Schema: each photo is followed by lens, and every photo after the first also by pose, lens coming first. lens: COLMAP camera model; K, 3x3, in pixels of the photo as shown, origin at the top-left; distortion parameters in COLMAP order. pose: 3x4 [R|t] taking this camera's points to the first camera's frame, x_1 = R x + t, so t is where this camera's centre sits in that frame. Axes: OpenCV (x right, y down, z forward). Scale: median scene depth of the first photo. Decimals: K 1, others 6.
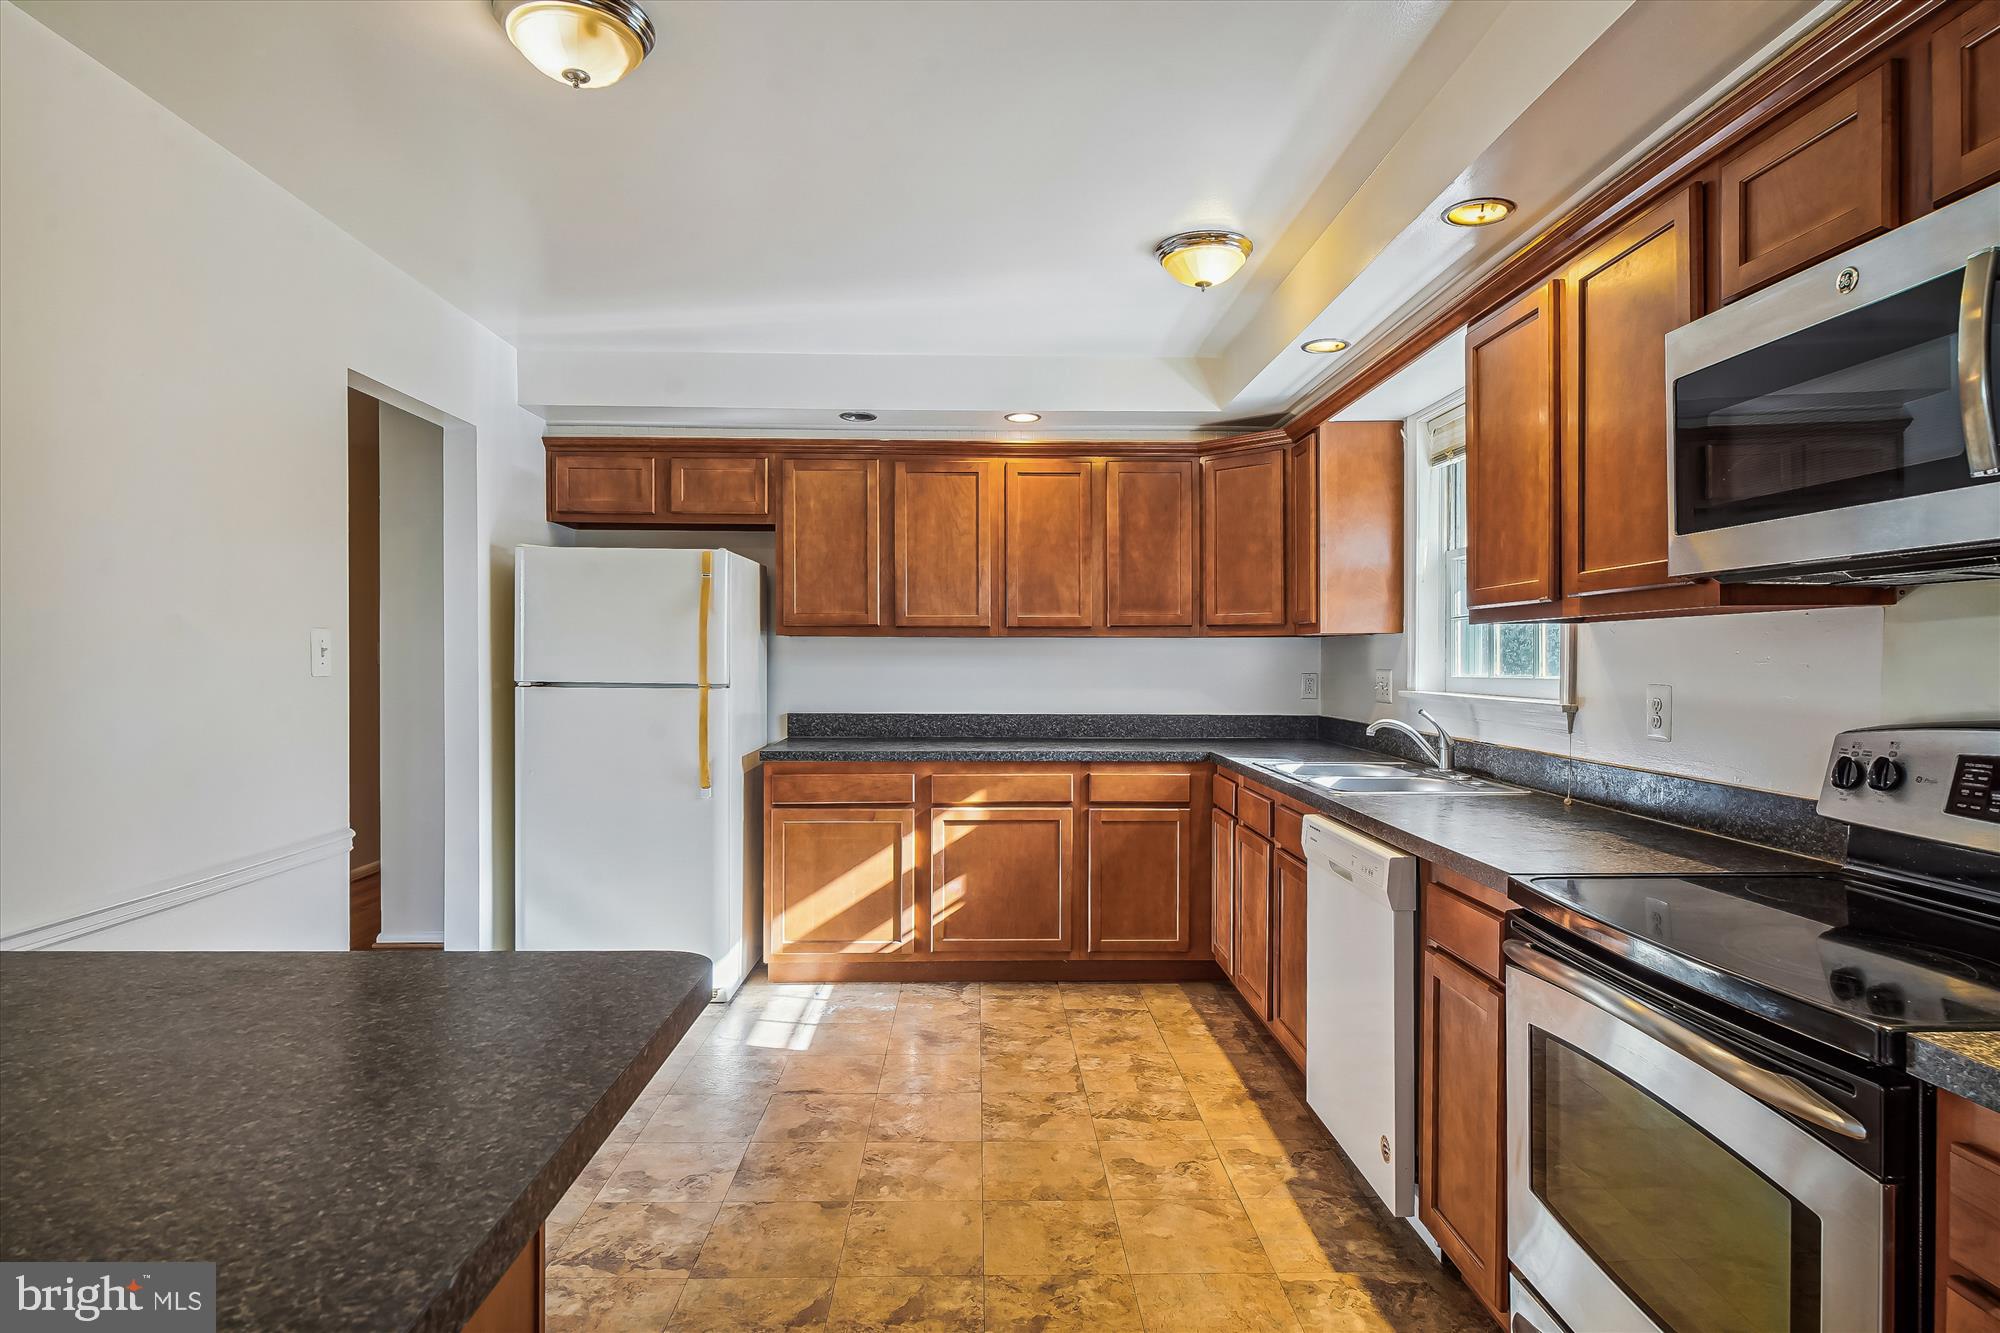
lens RADIAL K [[1079.2, 0, 999.3], [0, 1079.2, 668.9], [0, 0, 1]] dist [-0.003814, 0.002612]
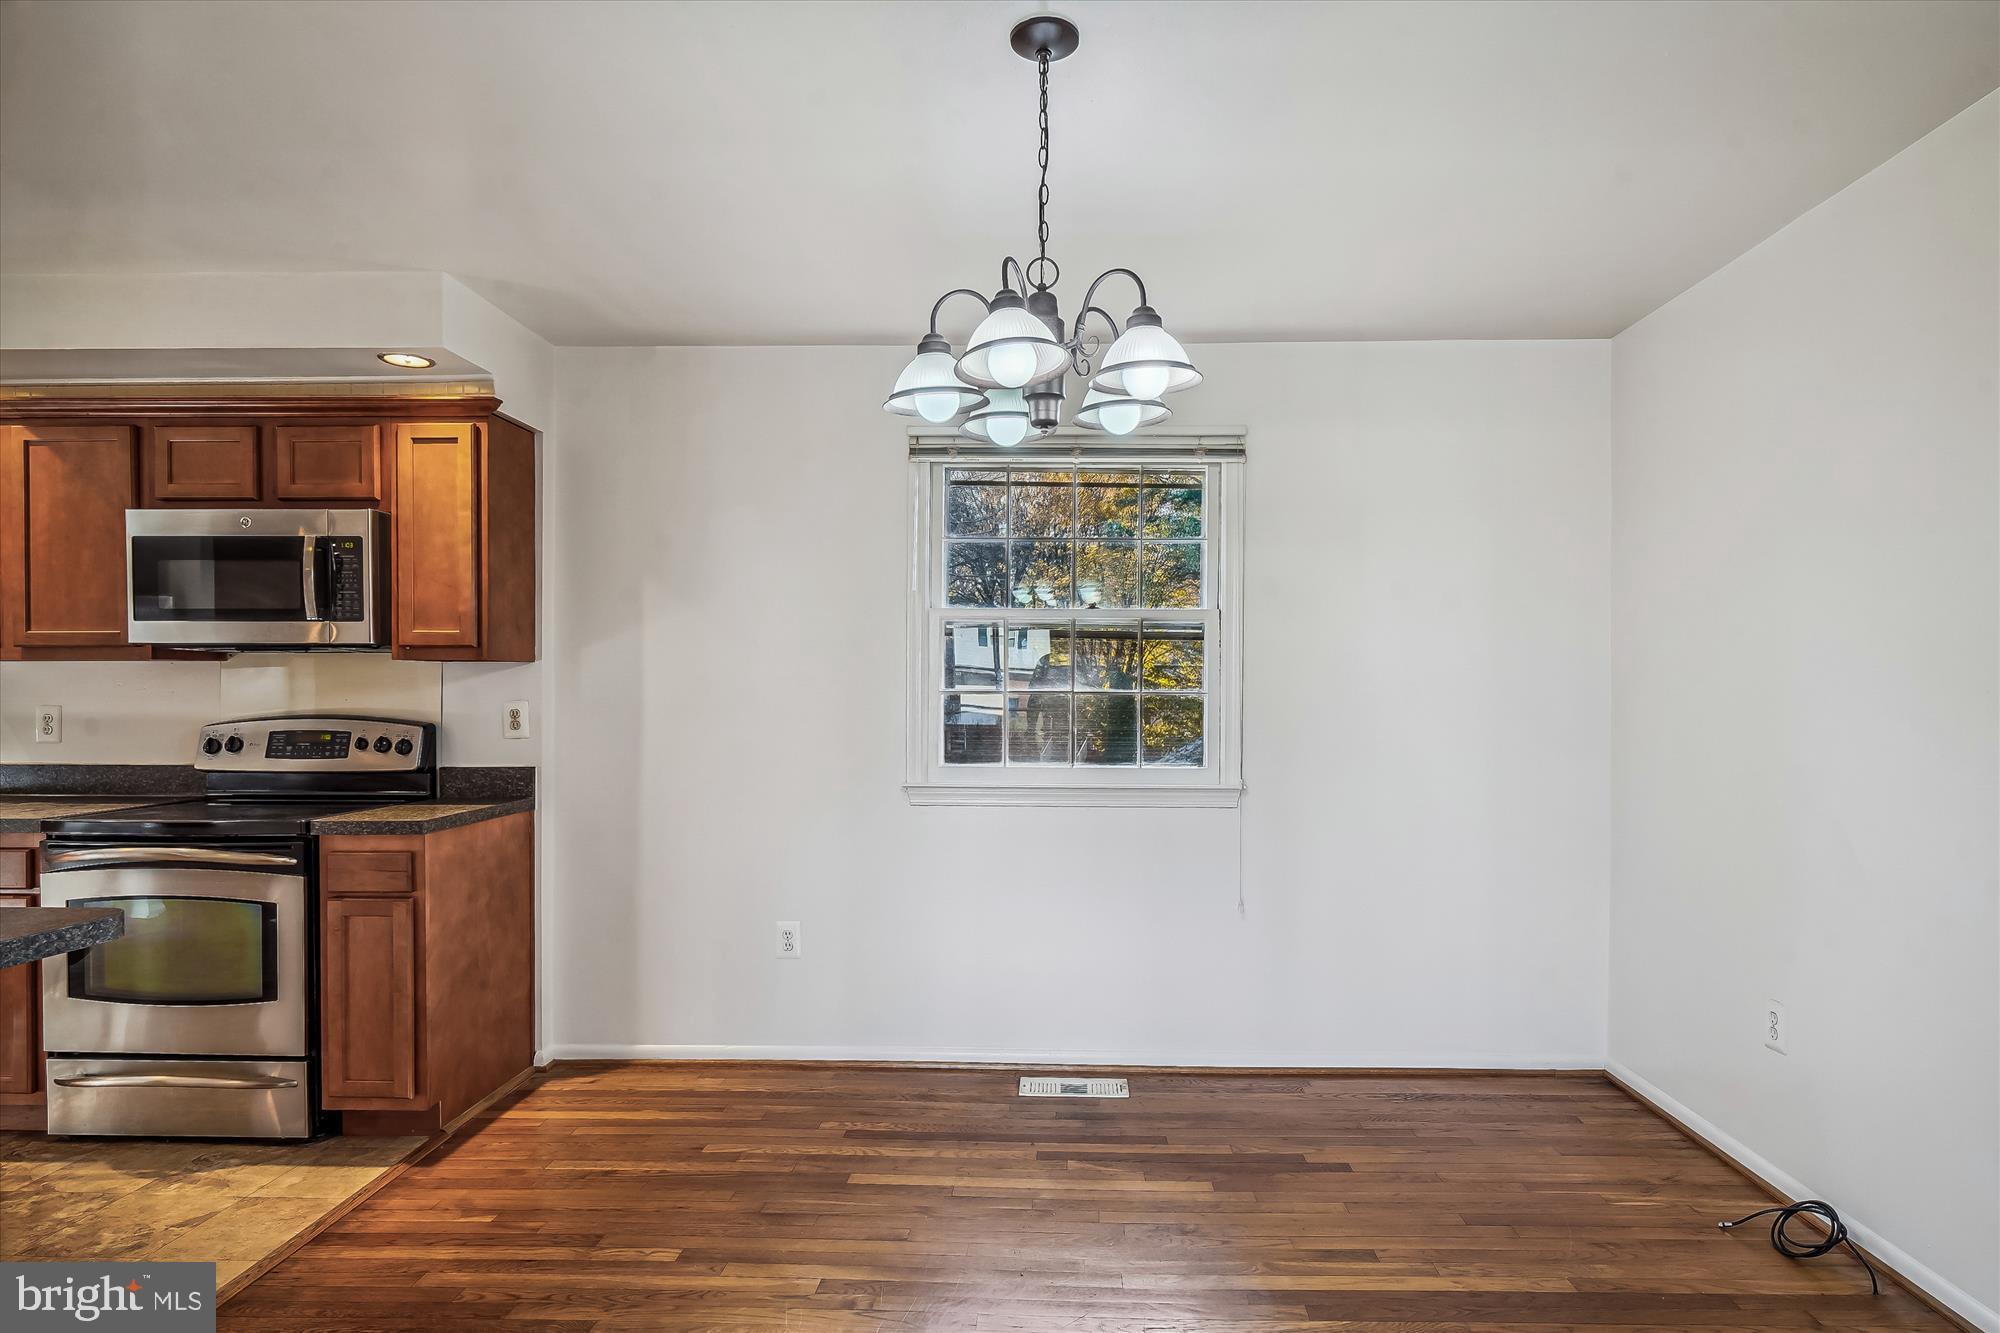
lens RADIAL K [[1079.2, 0, 1036.6], [0, 1079.2, 699.8], [0, 0, 1]] dist [-0.003814, 0.002612]
pose [[0.054772, -0.010138, 0.998447, -0.516112], [0.008561, 0.999916, 0.009683, 0.002505], [-0.998462, 0.008017, 0.054855, -0.292360]]
